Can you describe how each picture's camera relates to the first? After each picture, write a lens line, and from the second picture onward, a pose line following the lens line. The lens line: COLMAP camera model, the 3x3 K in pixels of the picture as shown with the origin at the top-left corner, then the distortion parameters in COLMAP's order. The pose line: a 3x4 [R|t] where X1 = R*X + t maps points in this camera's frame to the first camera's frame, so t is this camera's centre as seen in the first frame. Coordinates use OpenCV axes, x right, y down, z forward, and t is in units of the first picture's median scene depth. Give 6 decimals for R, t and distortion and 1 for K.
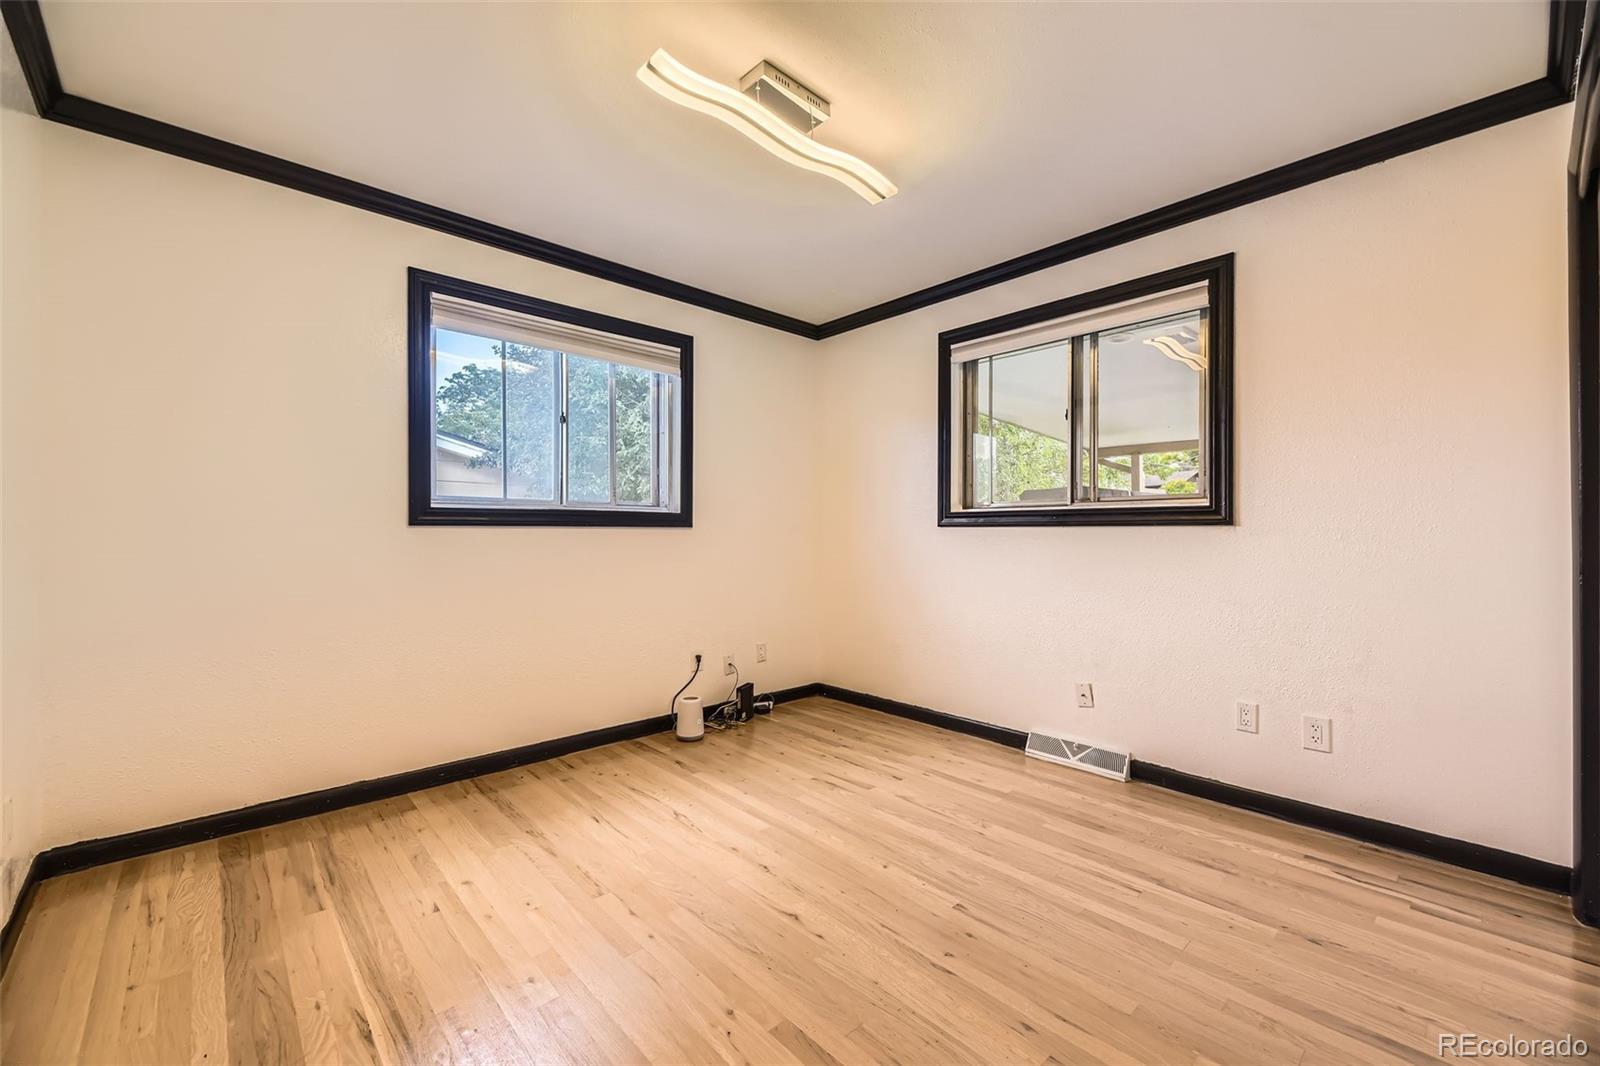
lens RADIAL K [[640.1, 0, 797.4], [0, 640.1, 532.4], [0, 0, 1]] dist [0.018923, -0.007718]
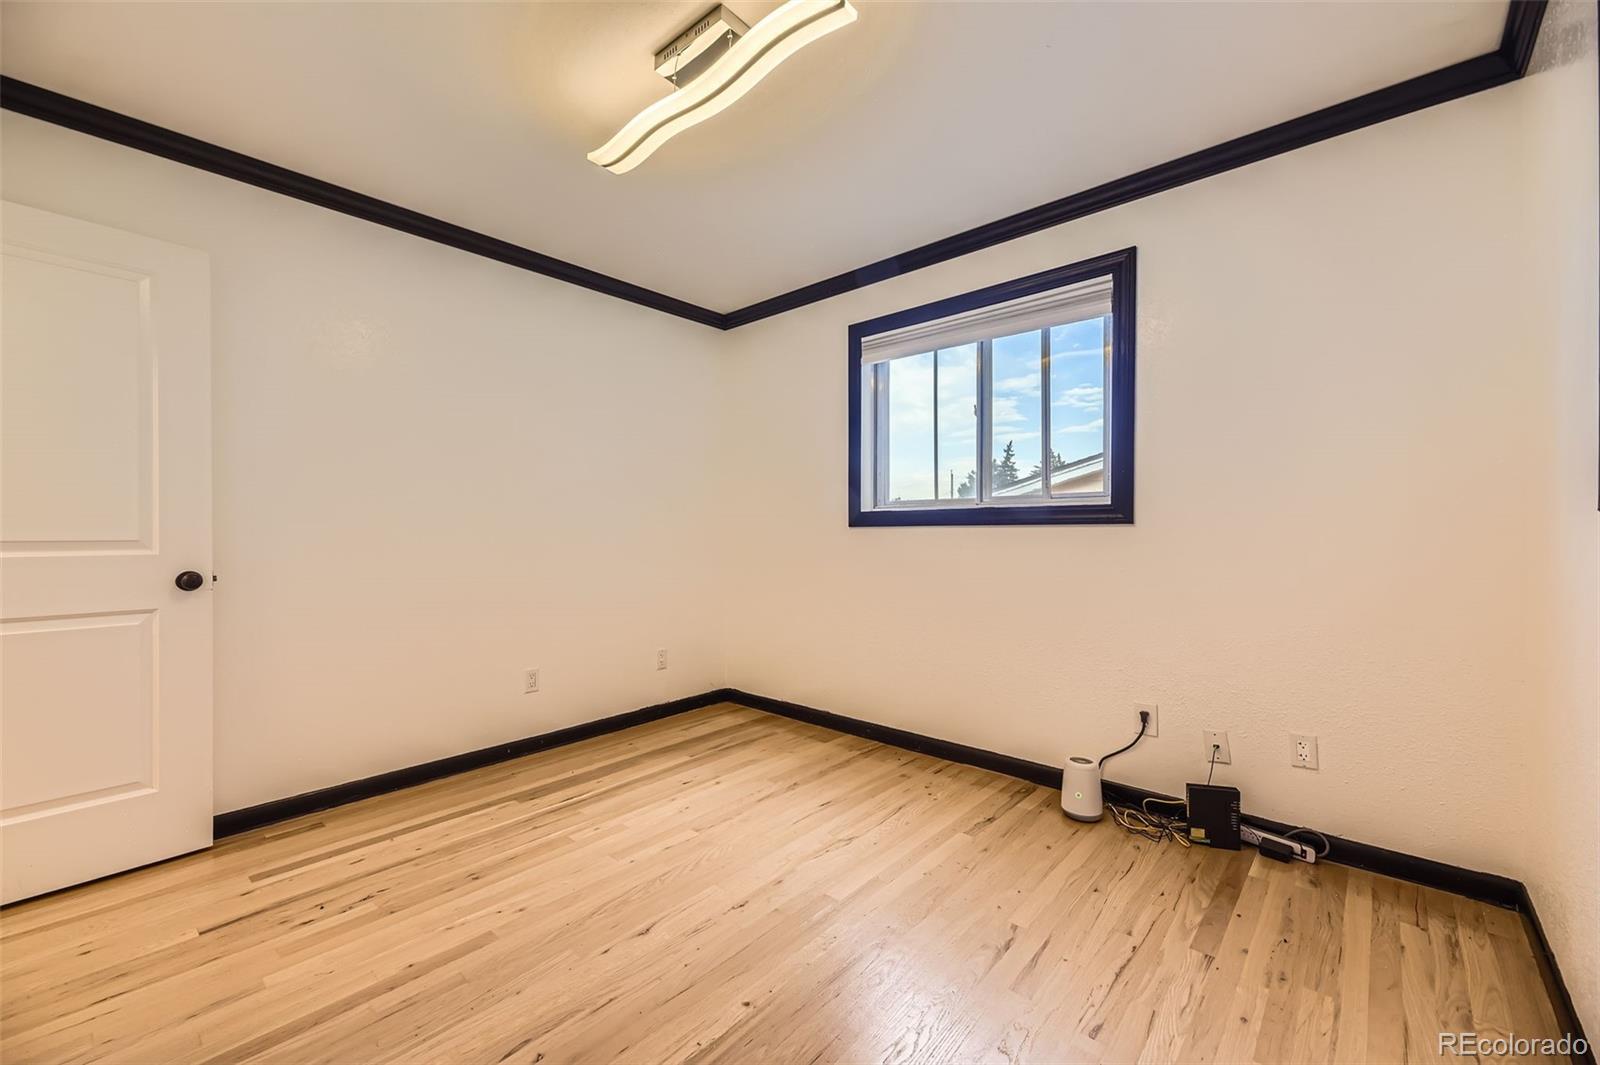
lens RADIAL K [[640.1, 0, 797.4], [0, 640.1, 531.9], [0, 0, 1]] dist [0.018923, -0.007718]
pose [[0.101603, 0.000251, -0.994825, 0.666239], [0.003954, 0.999992, 0.000656, -0.001333], [0.994817, -0.004001, 0.101601, 0.772036]]
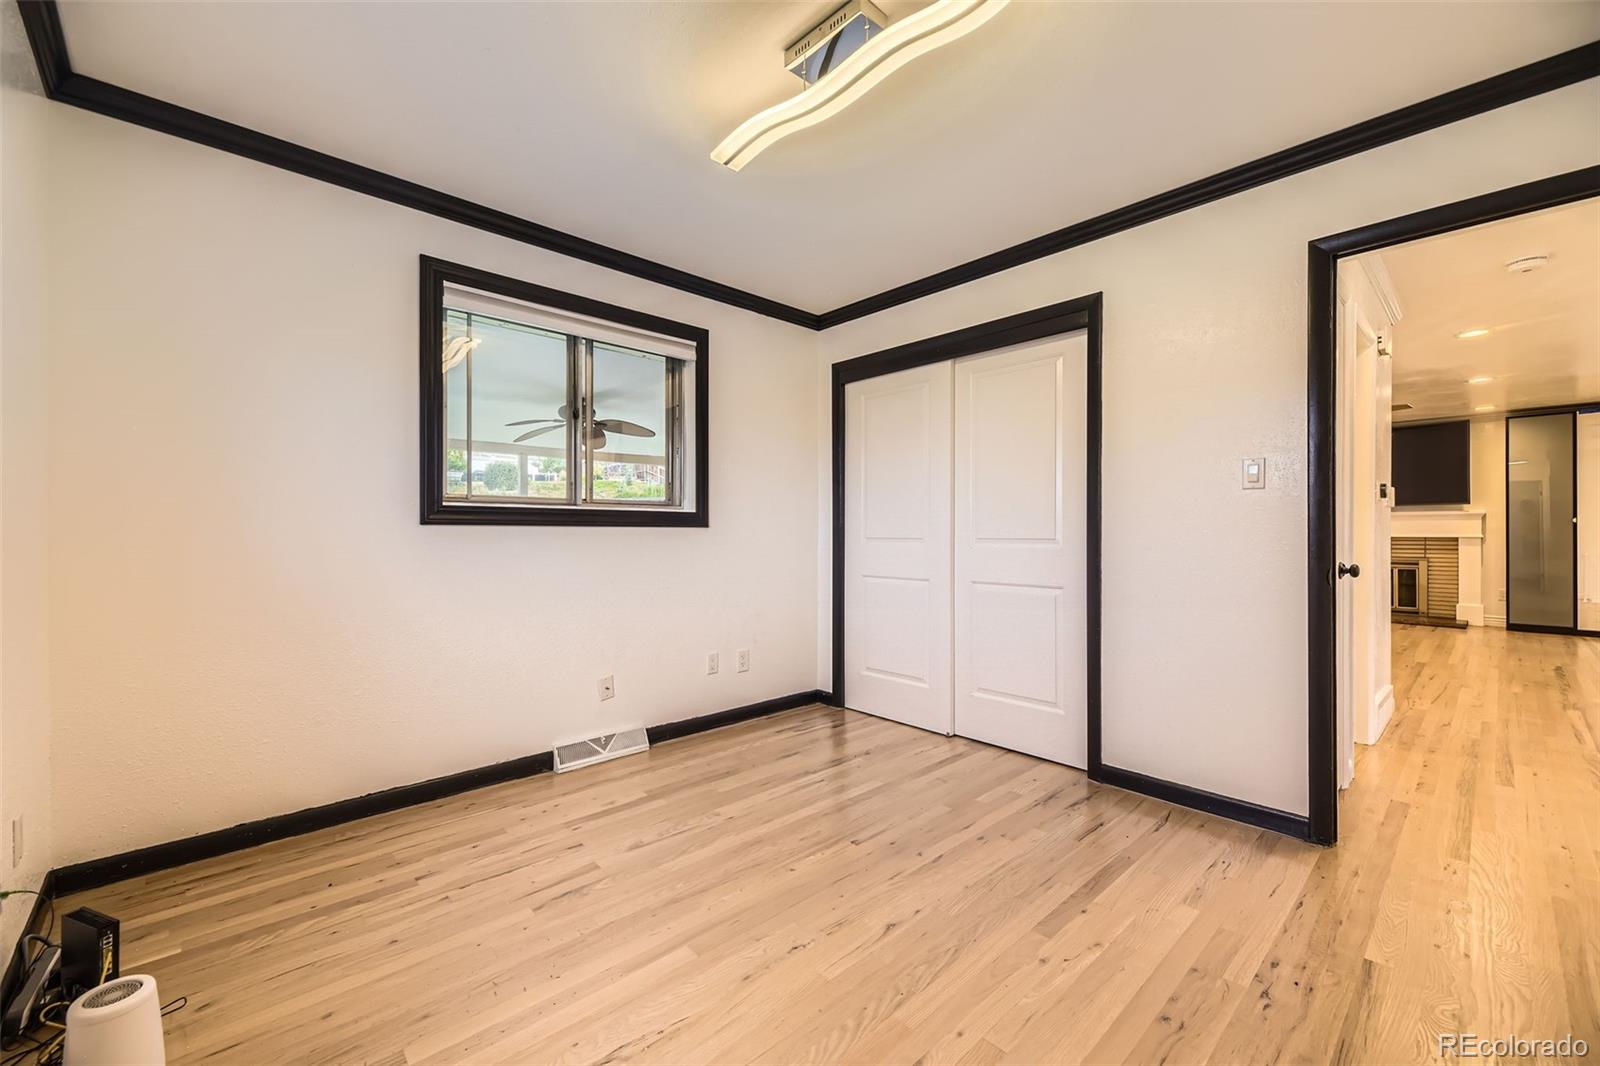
lens RADIAL K [[642.1, 0, 791.4], [0, 642.1, 531.2], [0, 0, 1]] dist [0.025560, -0.010131]
pose [[0.000782, -0.000378, 1.000000, -0.677502], [-0.004084, 0.999992, 0.000381, -0.004117], [-0.999991, -0.004084, 0.000780, 0.786455]]
